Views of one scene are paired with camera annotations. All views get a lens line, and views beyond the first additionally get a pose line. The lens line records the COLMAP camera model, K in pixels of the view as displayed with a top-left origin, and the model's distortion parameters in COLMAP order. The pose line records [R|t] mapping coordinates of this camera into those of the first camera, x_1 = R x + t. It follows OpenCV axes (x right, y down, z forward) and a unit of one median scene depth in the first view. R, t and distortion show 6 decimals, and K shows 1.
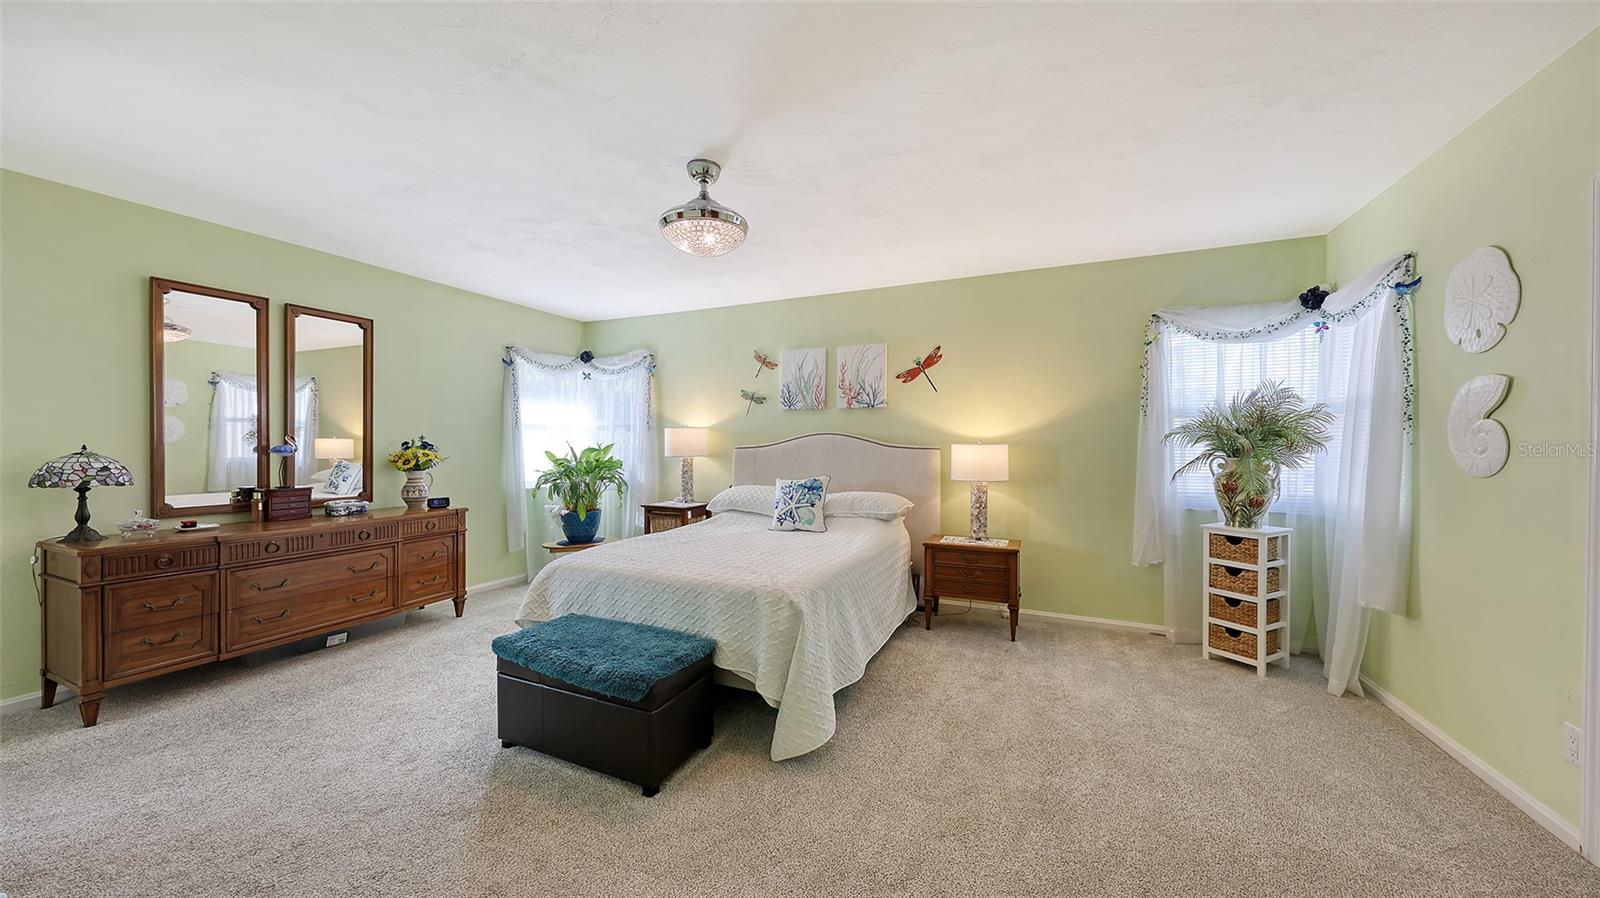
lens RADIAL K [[549.9, 0, 799.7], [0, 549.9, 445.7], [0, 0, 1]] dist [-0.000527, -0.000267]
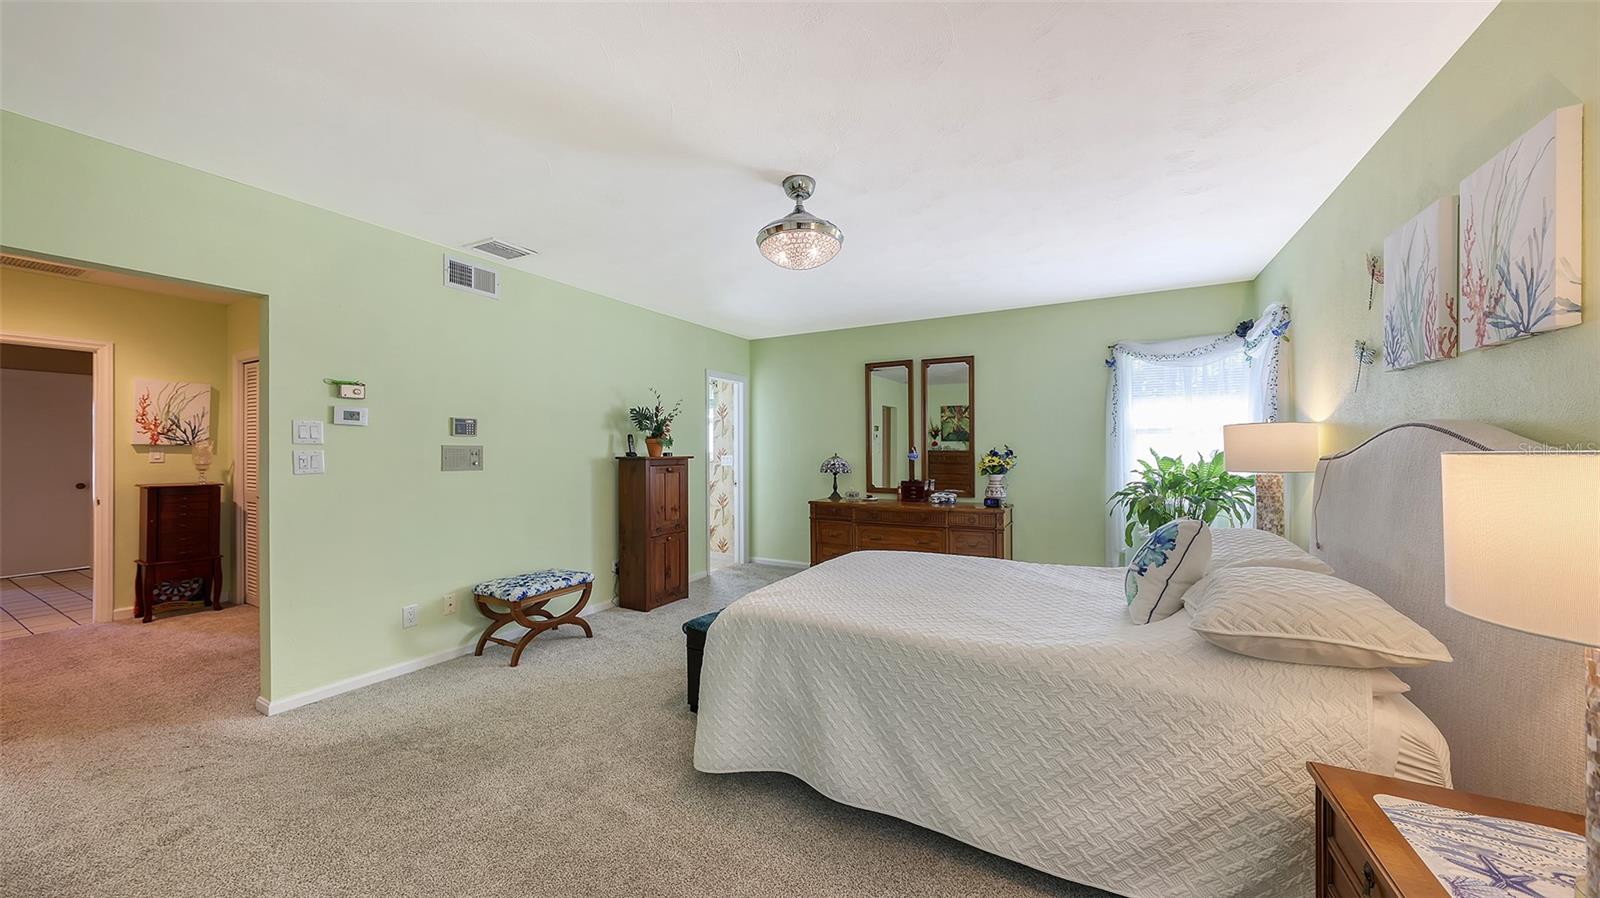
lens RADIAL K [[549.9, 0, 799.7], [0, 549.9, 445.7], [0, 0, 1]] dist [-0.000527, -0.000267]
pose [[-0.081066, -0.012317, -0.996633, 0.479691], [0.002771, 0.999917, -0.012583, -0.002255], [0.996705, -0.003782, -0.081026, 0.620982]]
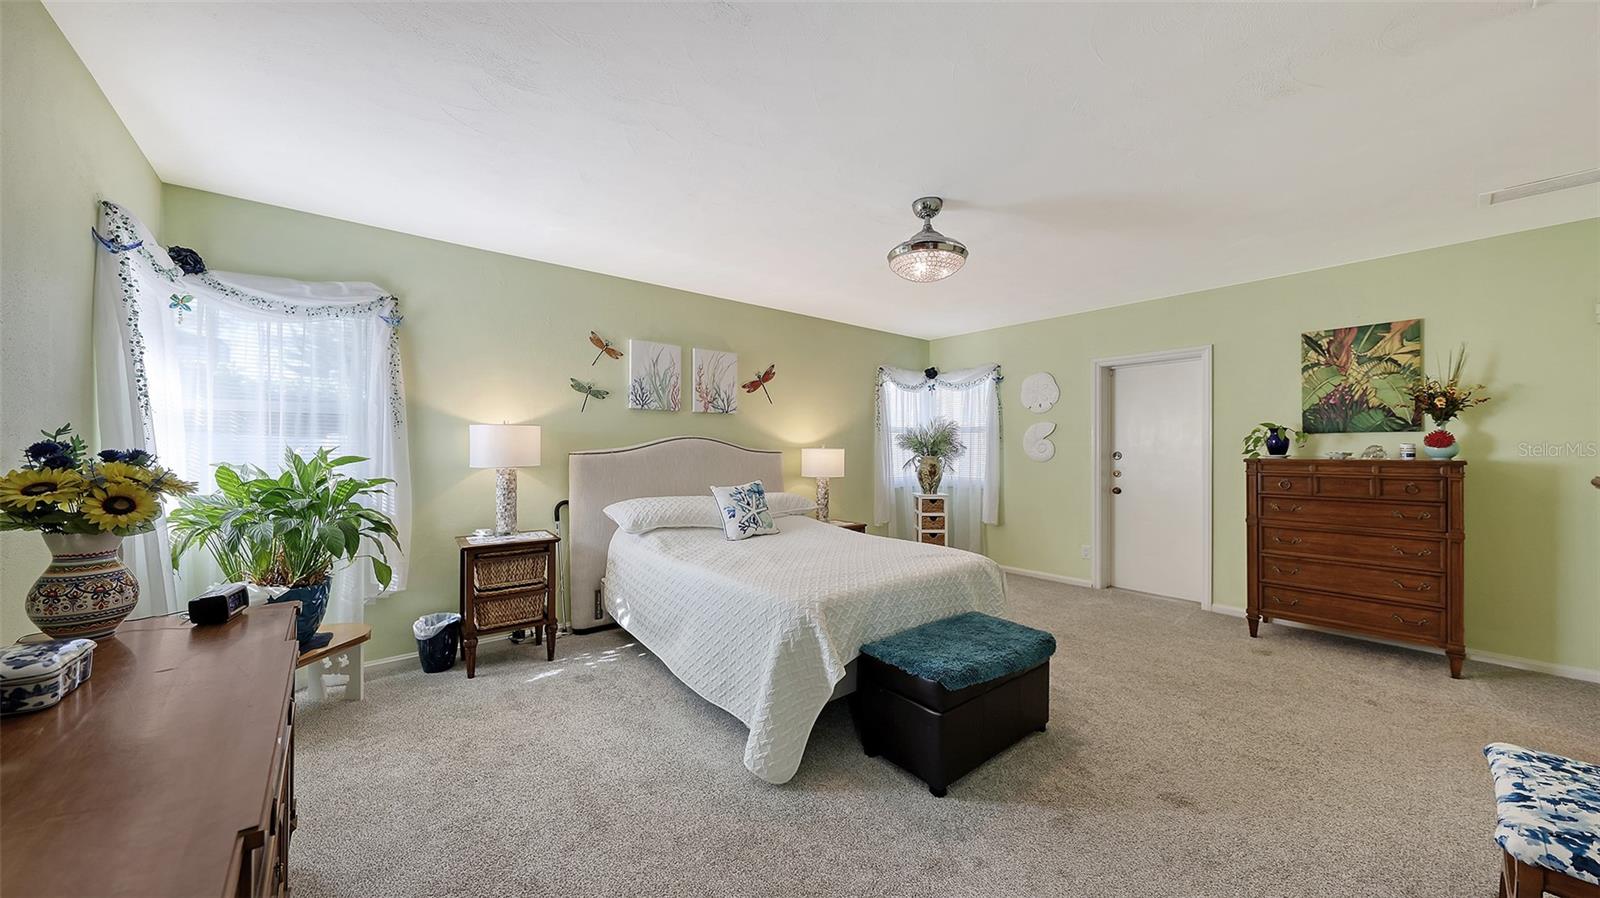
lens RADIAL K [[549.9, 0, 799.7], [0, 549.9, 445.7], [0, 0, 1]] dist [-0.000527, -0.000267]
pose [[0.439529, 0.004147, 0.898219, -0.745683], [0.001268, 0.999985, -0.005237, -0.003003], [-0.898227, 0.003441, 0.439517, 0.425085]]
